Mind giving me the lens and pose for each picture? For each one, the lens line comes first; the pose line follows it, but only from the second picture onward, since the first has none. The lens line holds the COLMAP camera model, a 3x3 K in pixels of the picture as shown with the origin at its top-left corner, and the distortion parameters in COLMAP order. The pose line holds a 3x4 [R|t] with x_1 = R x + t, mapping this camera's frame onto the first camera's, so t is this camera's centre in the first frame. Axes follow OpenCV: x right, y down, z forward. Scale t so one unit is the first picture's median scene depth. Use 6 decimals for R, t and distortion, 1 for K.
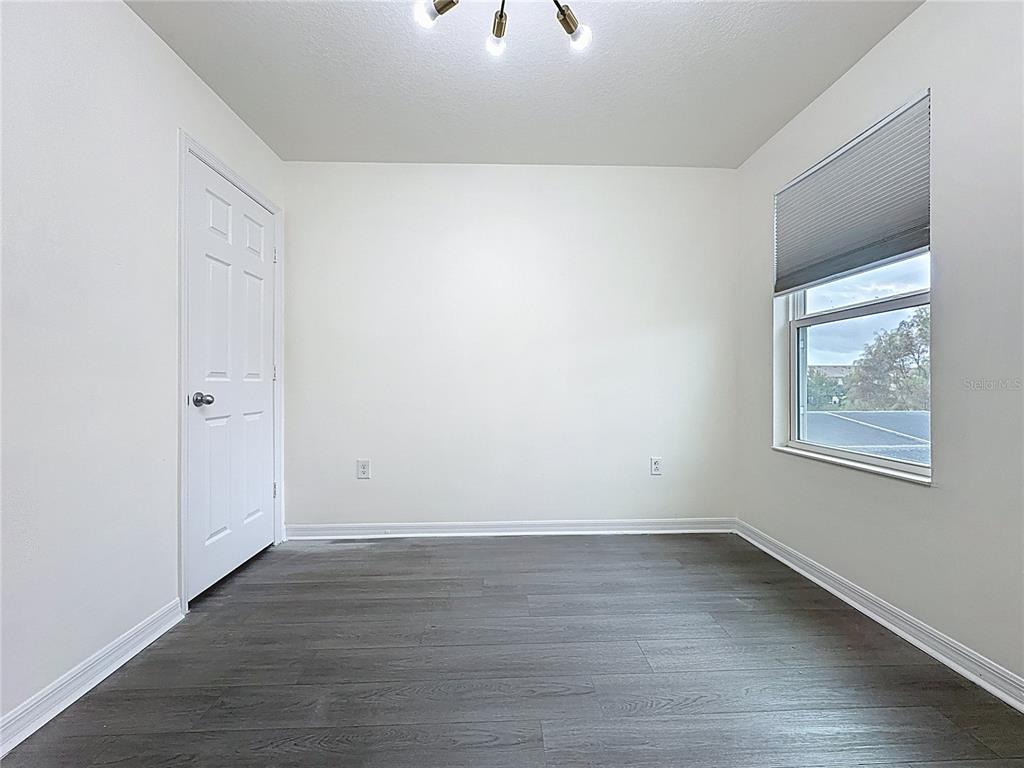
lens RADIAL K [[412.0, 0, 512.9], [0, 412.0, 380.8], [0, 0, 1]] dist [-0.002947, 0.000345]
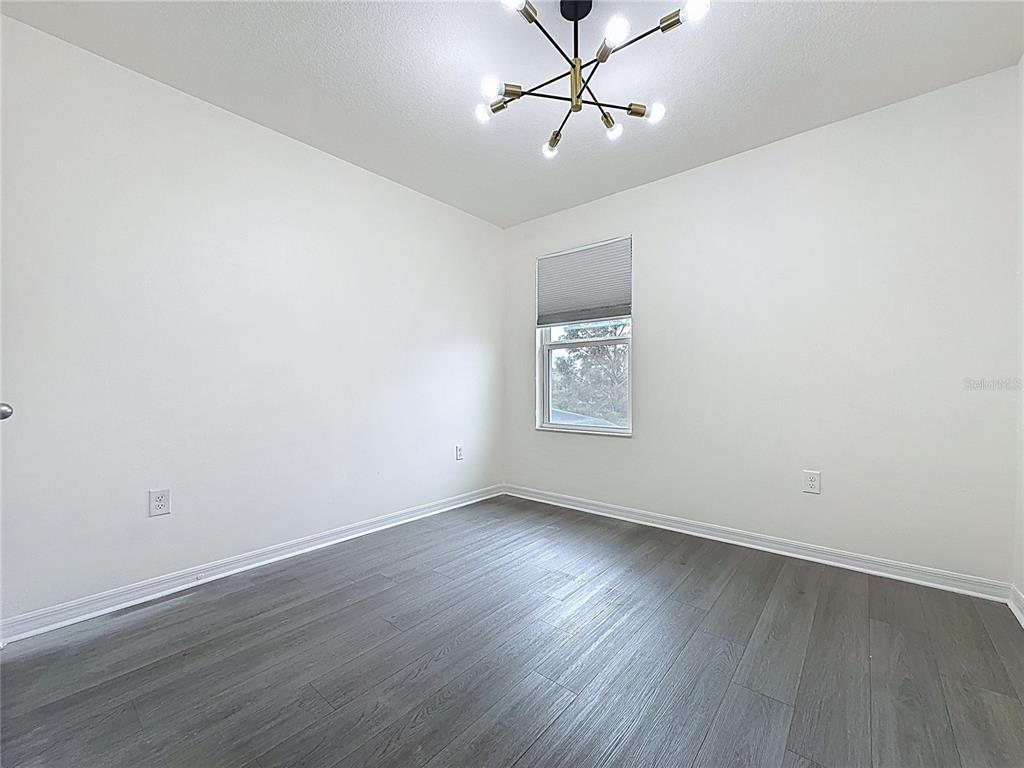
lens RADIAL K [[415.1, 0, 510.5], [0, 415.1, 388.8], [0, 0, 1]] dist [-0.002476, -0.000203]
pose [[0.676008, -0.003388, 0.736887, -0.551995], [-0.004005, 0.999958, 0.008272, 0.005161], [-0.736884, -0.008543, 0.675966, 0.052020]]
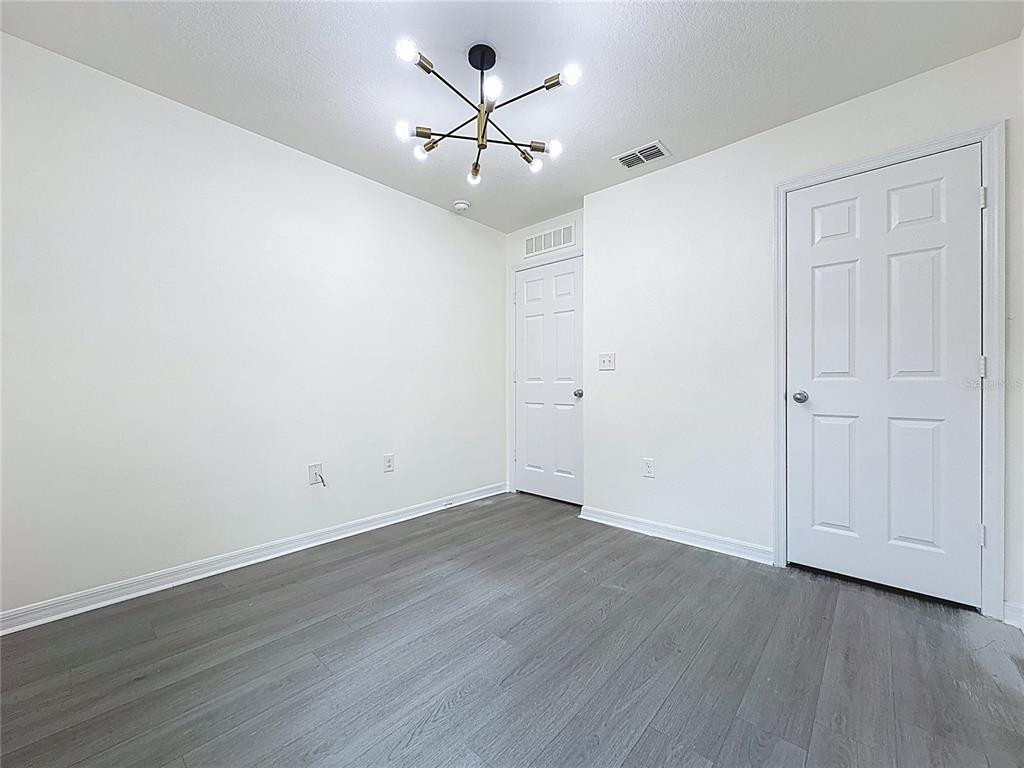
lens RADIAL K [[410.8, 0, 512.0], [0, 410.8, 384.0], [0, 0, 1]] dist [-0.002416, 0.000155]
pose [[-0.691455, 0.003299, -0.722412, 0.516546], [0.004432, 0.999990, 0.000325, 0.003426], [0.722406, -0.002977, -0.691462, 0.980005]]
